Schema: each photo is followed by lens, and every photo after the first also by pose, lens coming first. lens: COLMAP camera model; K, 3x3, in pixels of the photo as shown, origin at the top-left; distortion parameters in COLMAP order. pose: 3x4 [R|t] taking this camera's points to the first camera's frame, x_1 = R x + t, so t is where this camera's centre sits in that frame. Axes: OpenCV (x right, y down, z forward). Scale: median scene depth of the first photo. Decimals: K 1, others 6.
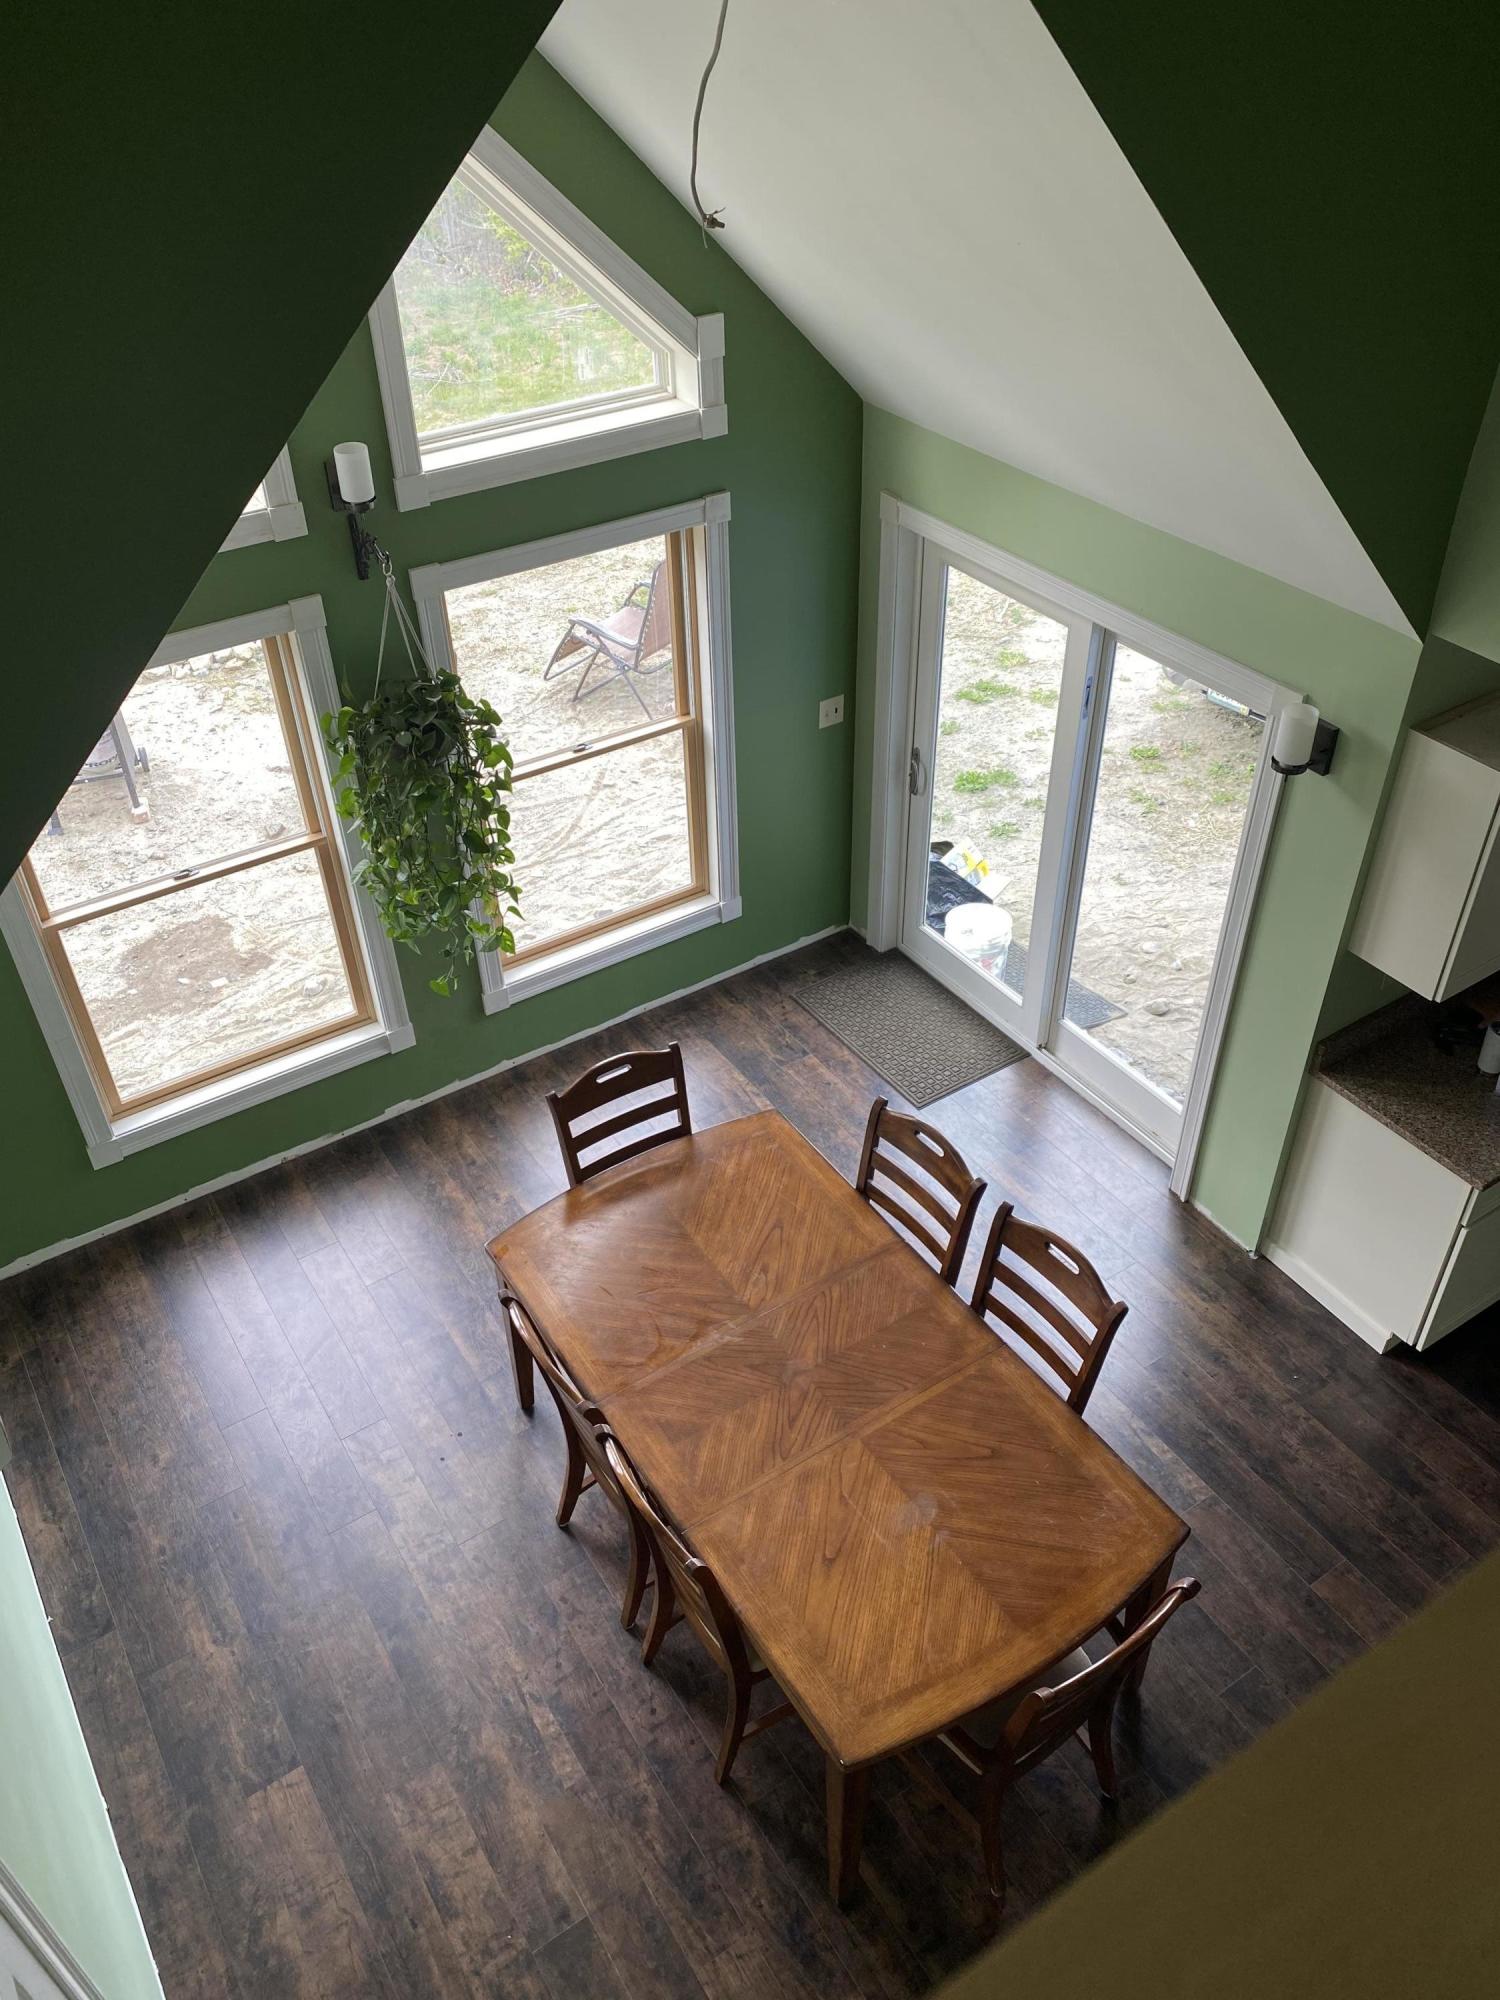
lens RADIAL K [[1524.0, 0, 750.0], [0, 1524.0, 1000.0], [0, 0, 1]] dist [0.030352, -0.030962]
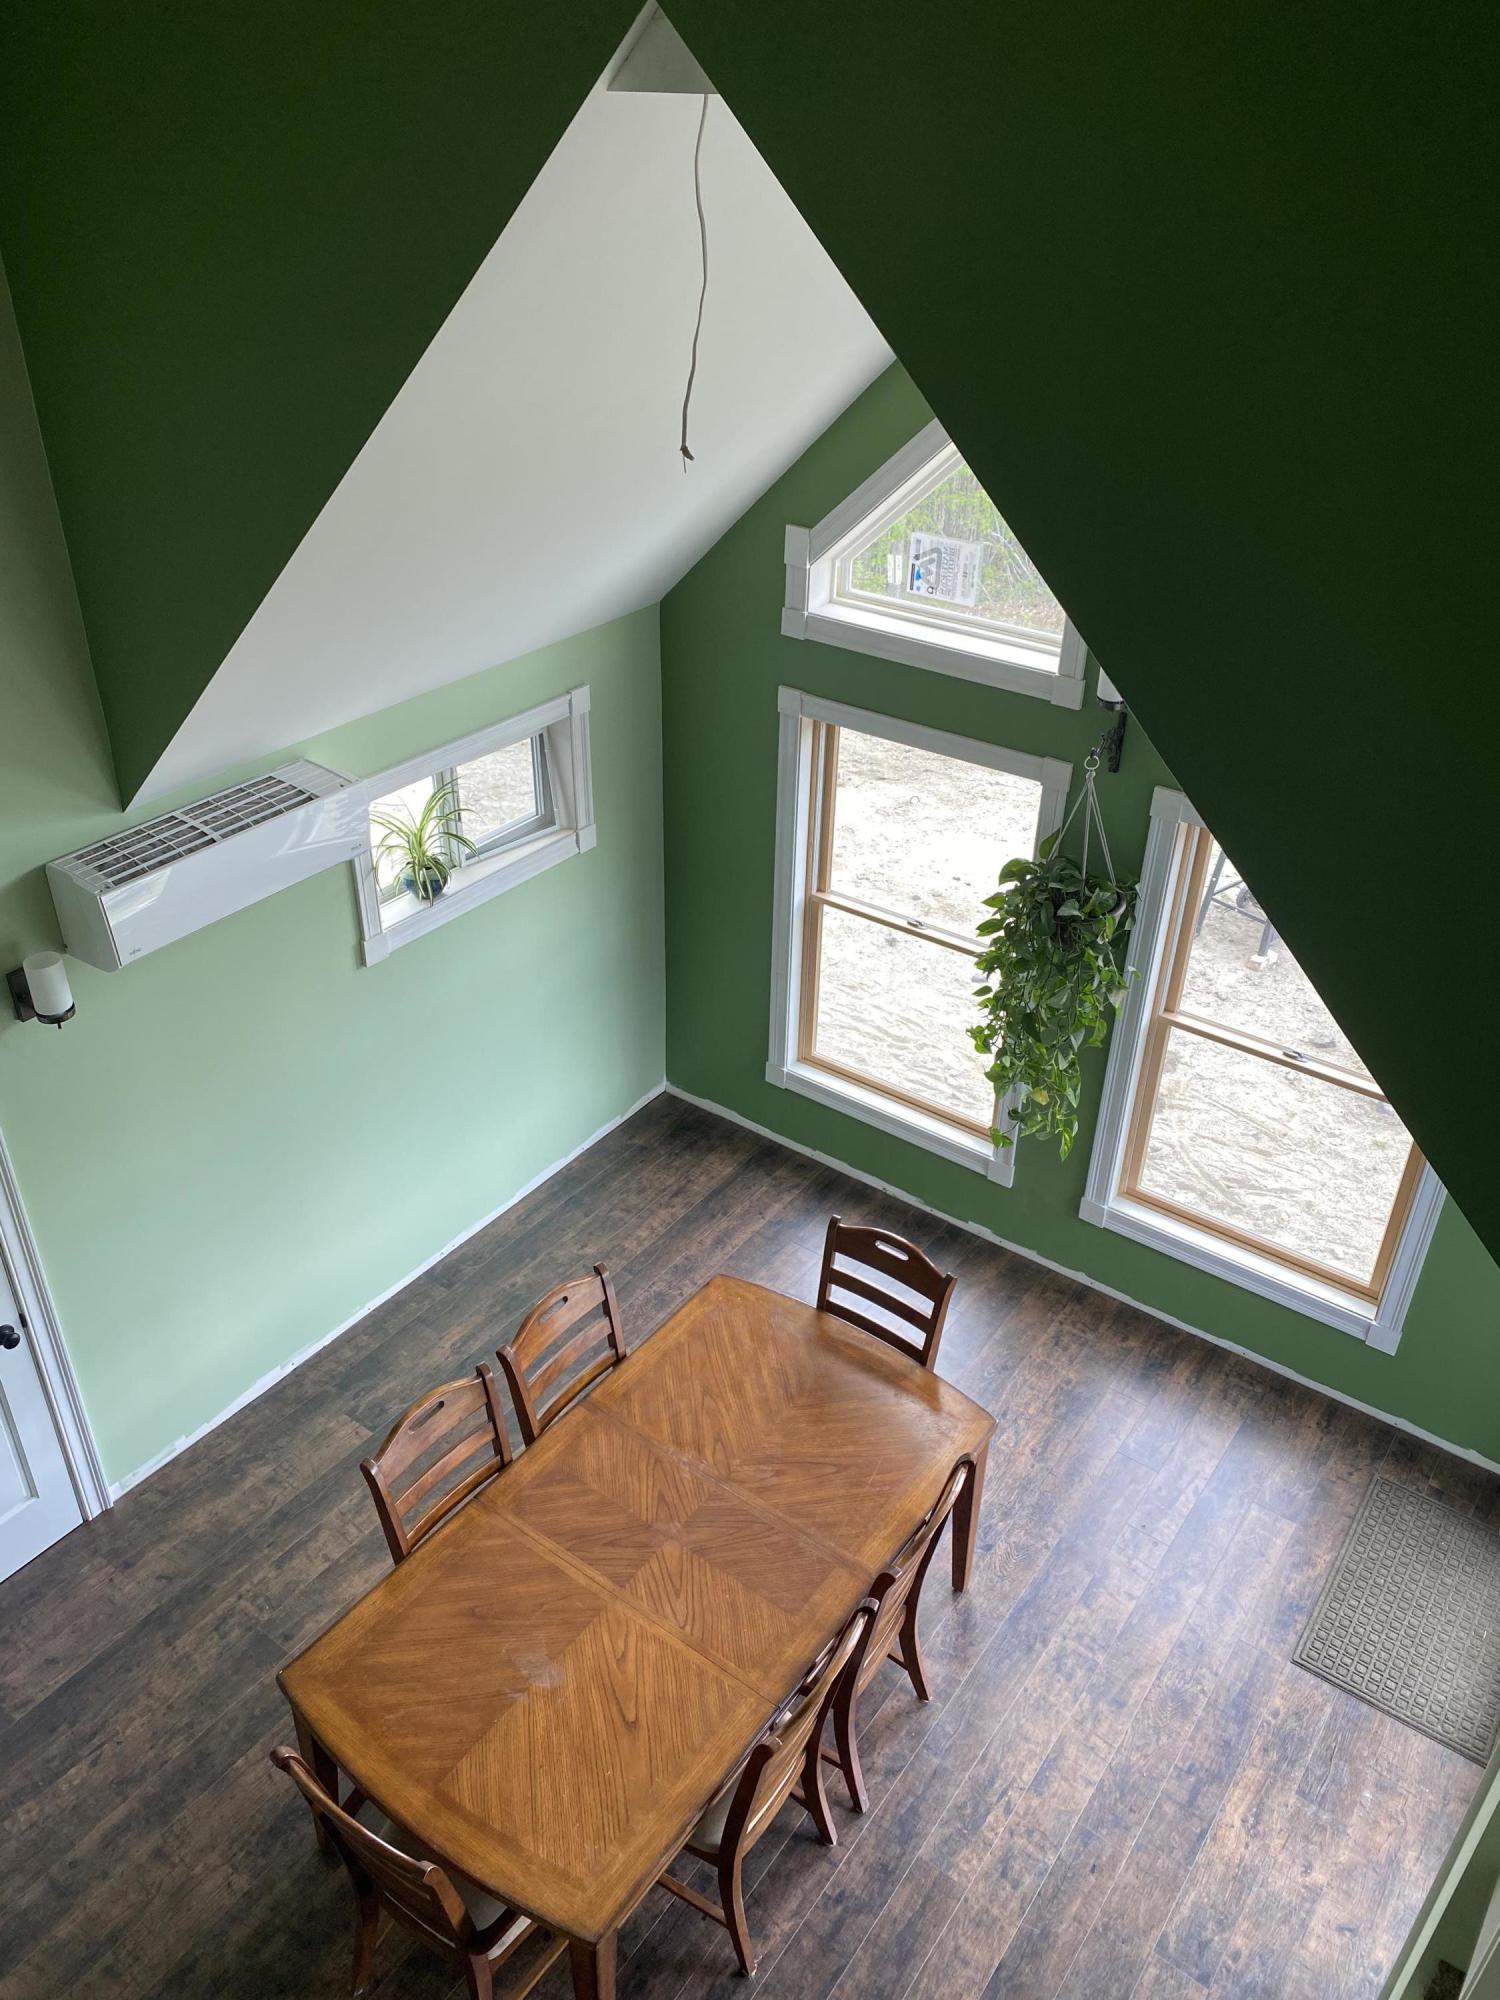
lens RADIAL K [[1525.7, 0, 738.1], [0, 1525.7, 994.1], [0, 0, 1]] dist [-0.005662, 0.005056]
pose [[0.349881, 0.522028, -0.777863, 0.557014], [-0.607153, 0.758705, 0.236075, -0.250362], [0.713406, 0.389684, 0.582407, 0.271484]]
